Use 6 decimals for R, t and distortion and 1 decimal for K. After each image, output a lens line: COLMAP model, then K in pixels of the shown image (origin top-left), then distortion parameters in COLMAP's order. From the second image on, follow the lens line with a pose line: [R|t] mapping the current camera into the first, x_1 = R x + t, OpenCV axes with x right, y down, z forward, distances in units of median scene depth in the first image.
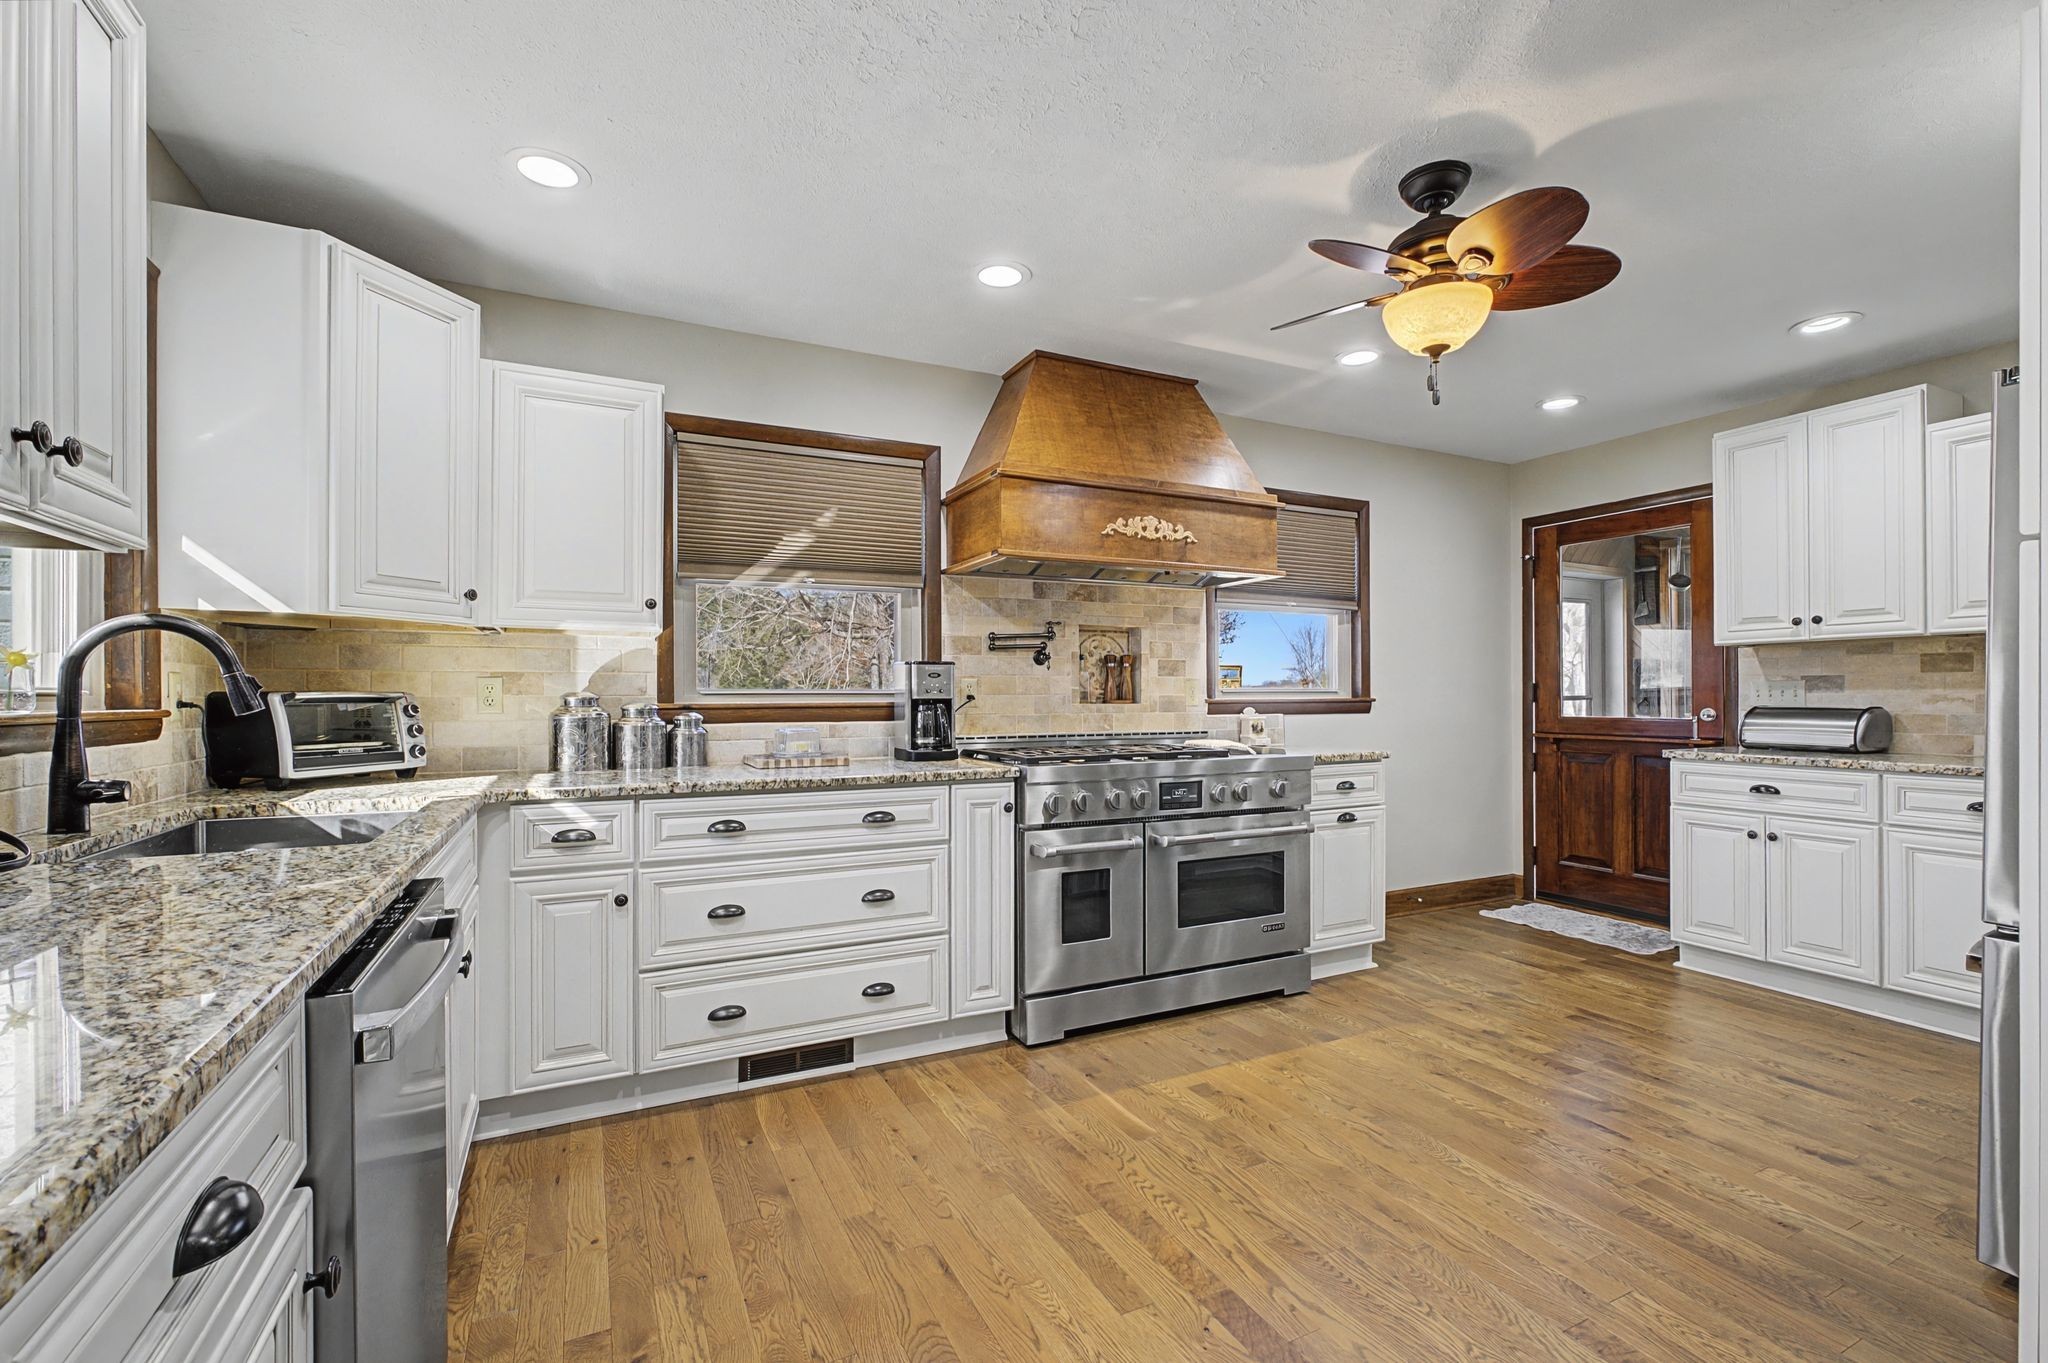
lens RADIAL K [[897.4, 0, 1025.6], [0, 897.4, 696.1], [0, 0, 1]] dist [-0.003126, 0.000228]
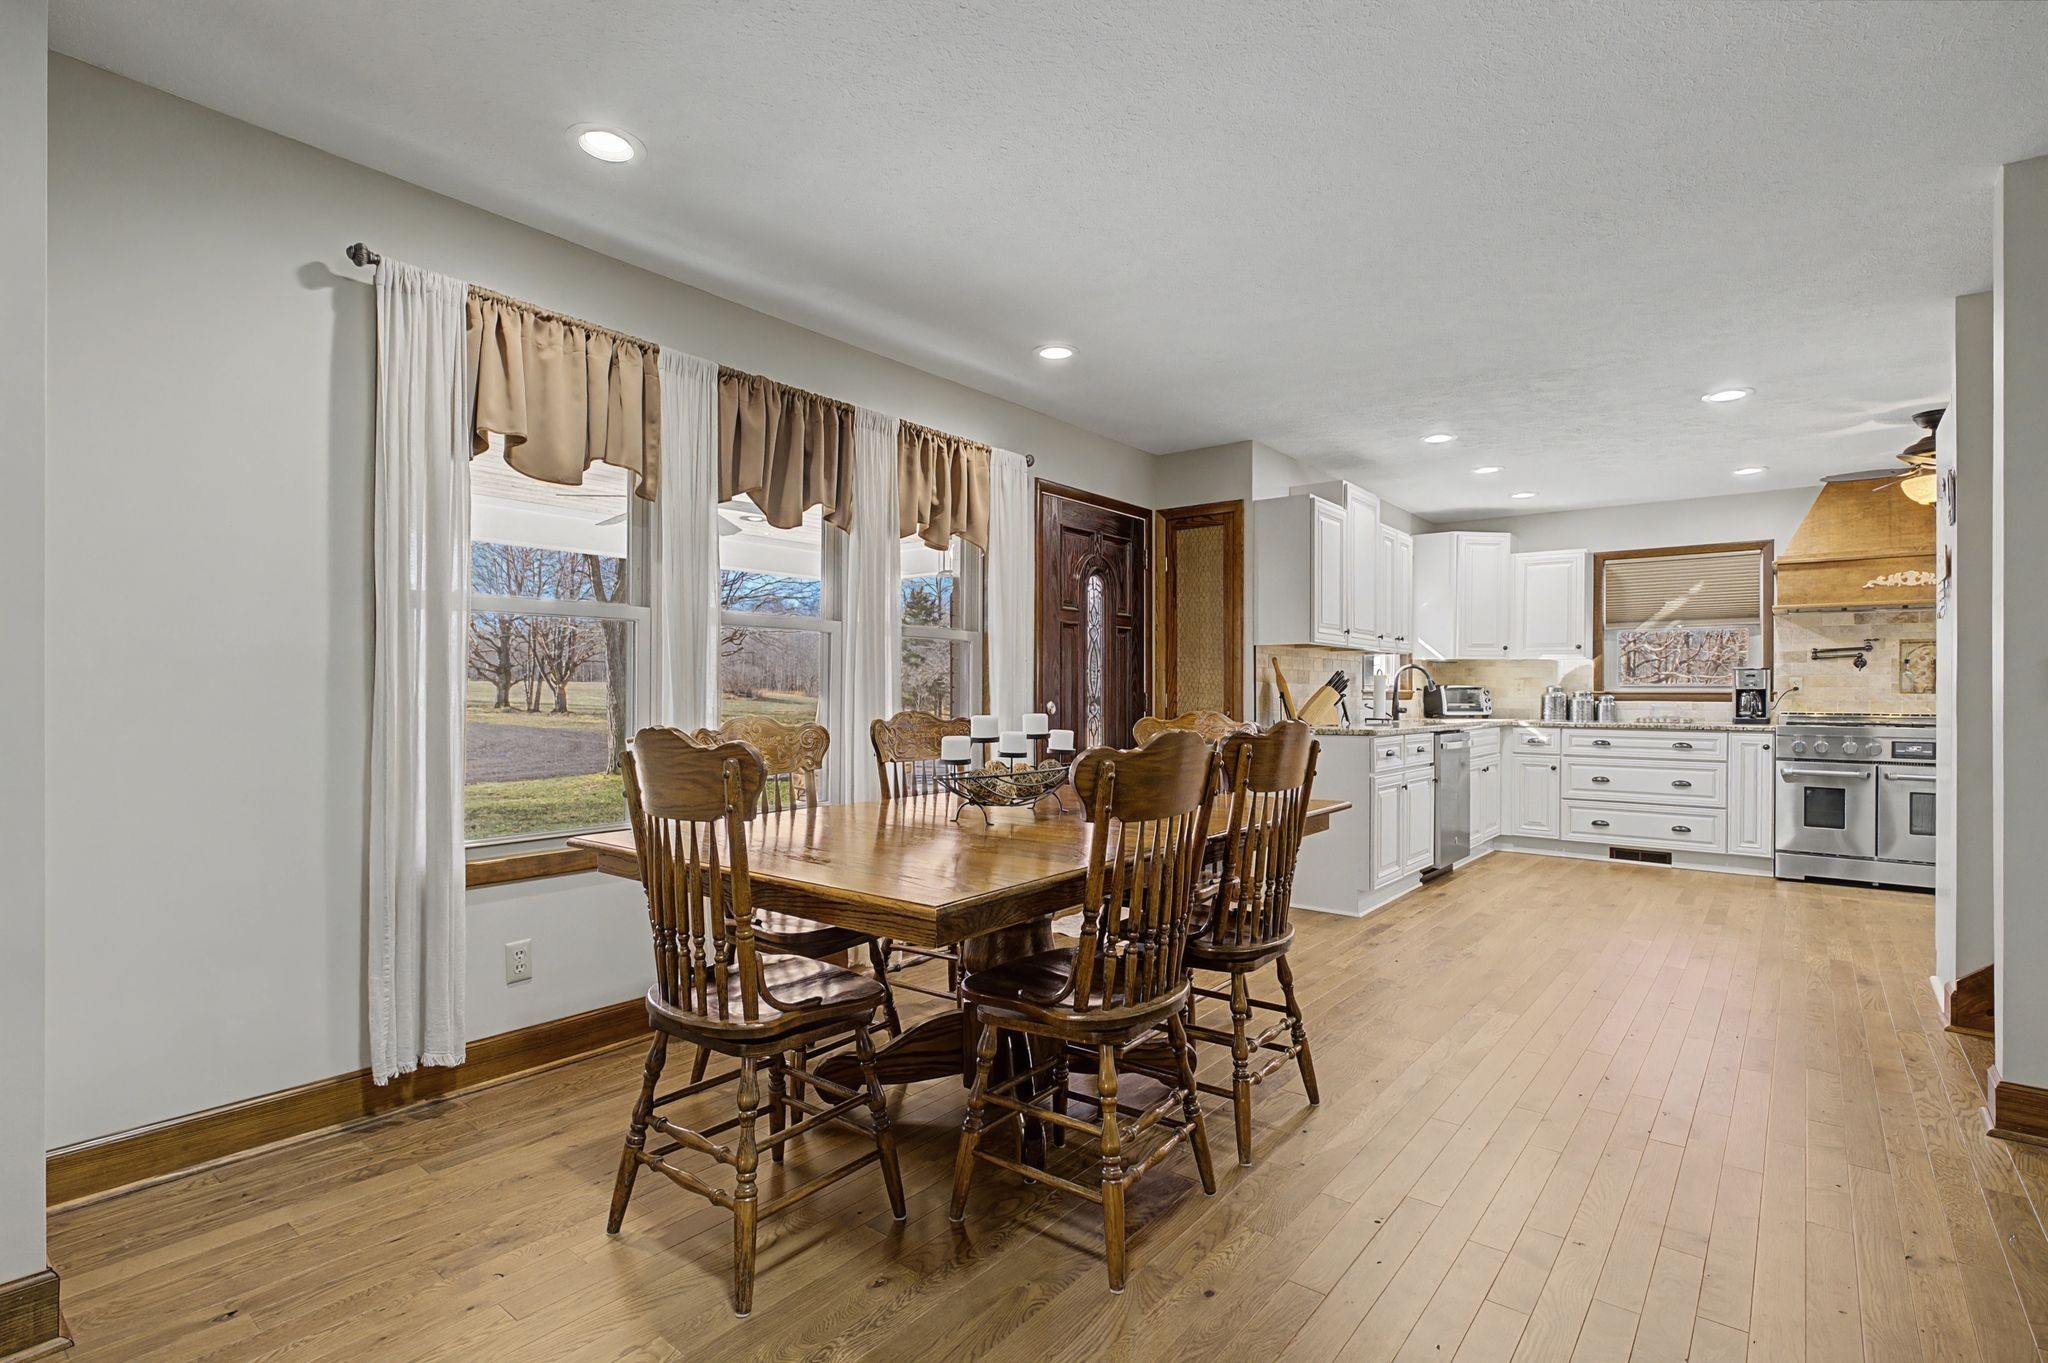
lens RADIAL K [[963.3, 0, 1046.9], [0, 963.3, 690.1], [0, 0, 1]] dist [0.001044, 0.000479]
pose [[0.438099, 0.002507, -0.898923, 1.114067], [-0.007587, 0.999971, -0.000908, 0.018976], [0.898895, 0.007218, 0.438106, -1.205283]]
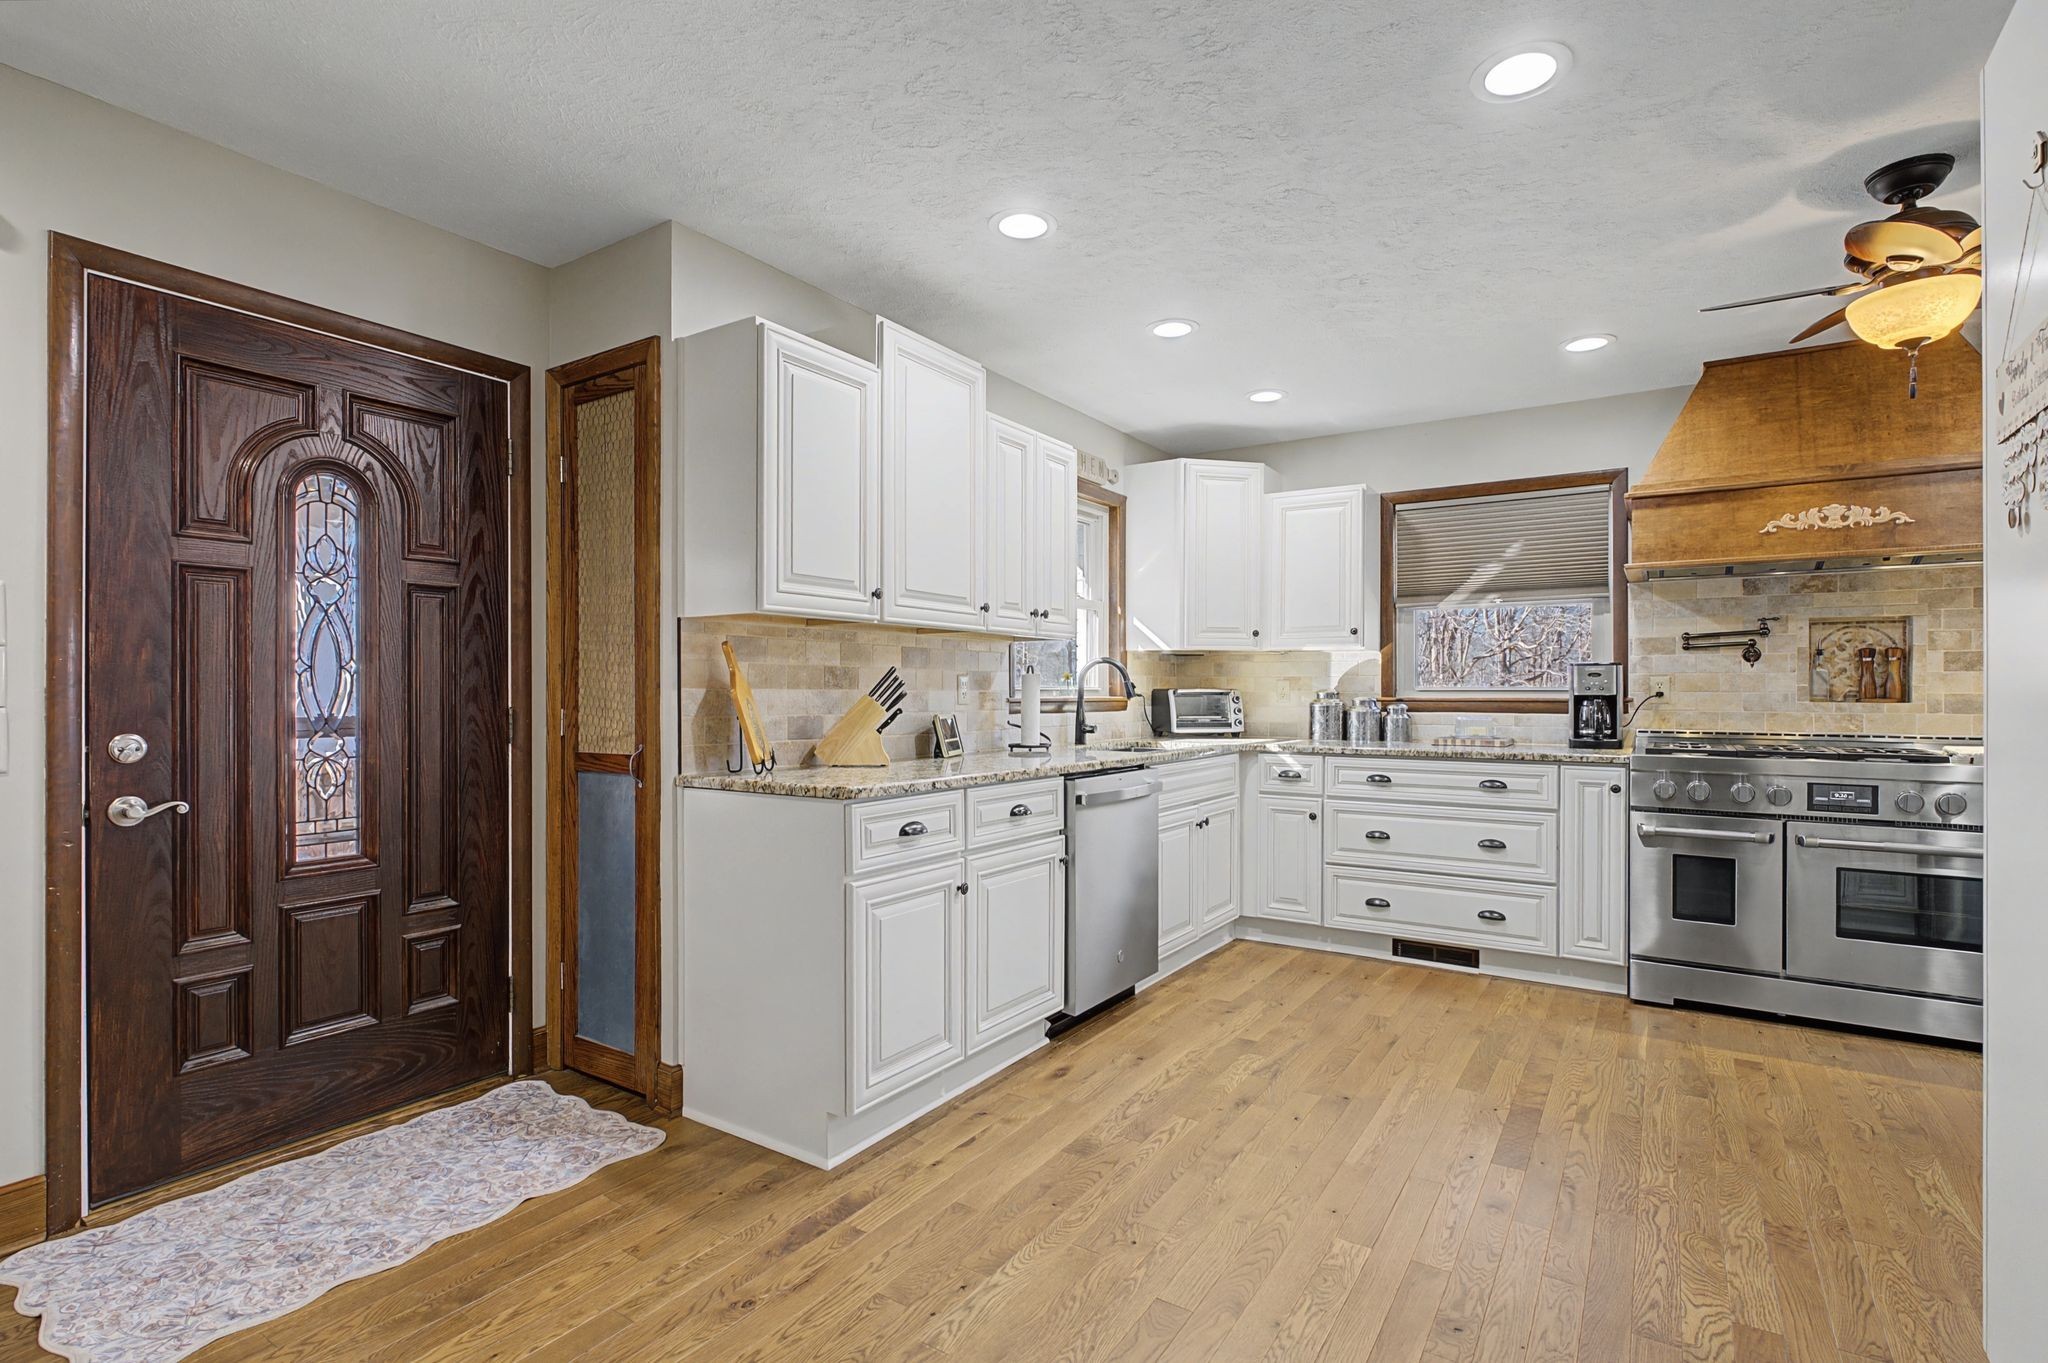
lens RADIAL K [[963.3, 0, 1046.9], [0, 963.3, 690.1], [0, 0, 1]] dist [0.001044, 0.000479]
pose [[0.520483, 0.002068, -0.853870, 0.657081], [-0.004238, 0.999991, -0.000162, -0.000596], [0.853862, 0.003703, 0.520487, -0.274480]]
